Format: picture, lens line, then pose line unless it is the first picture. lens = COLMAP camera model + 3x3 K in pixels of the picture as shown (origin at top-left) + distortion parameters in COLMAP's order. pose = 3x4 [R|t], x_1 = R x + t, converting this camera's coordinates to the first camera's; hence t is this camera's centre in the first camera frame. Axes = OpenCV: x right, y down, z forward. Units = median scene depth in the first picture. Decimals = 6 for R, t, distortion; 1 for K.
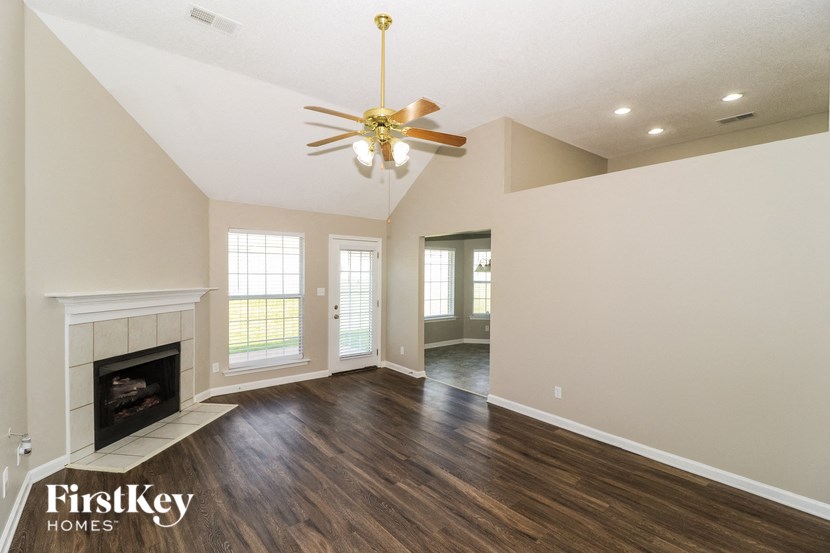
lens RADIAL K [[383.0, 0, 415.0], [0, 383.0, 276.5], [0, 0, 1]] dist [-0.000948, -0.000102]
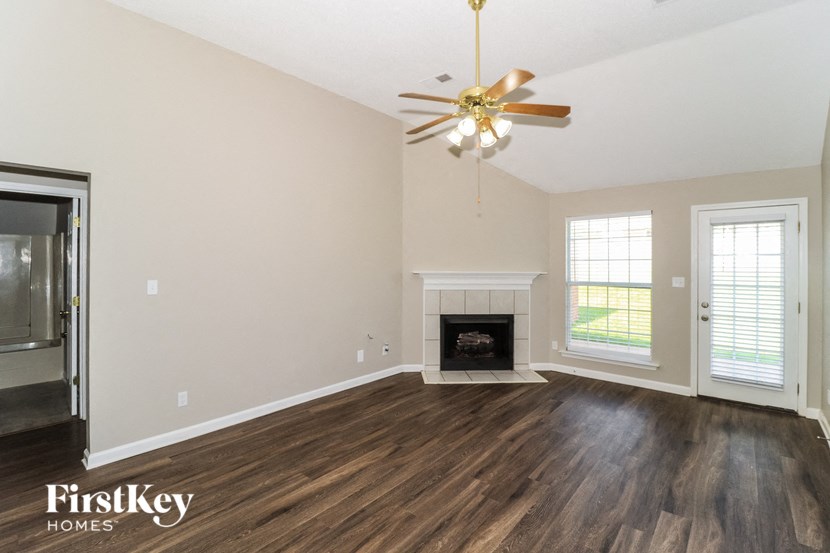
lens RADIAL K [[390.6, 0, 414.1], [0, 390.6, 261.0], [0, 0, 1]] dist [0.000959, -0.000007]
pose [[0.182225, -0.010332, -0.983203, 0.579628], [-0.005785, 0.999916, -0.011580, 0.012158], [0.983240, 0.007798, 0.182150, 0.446245]]
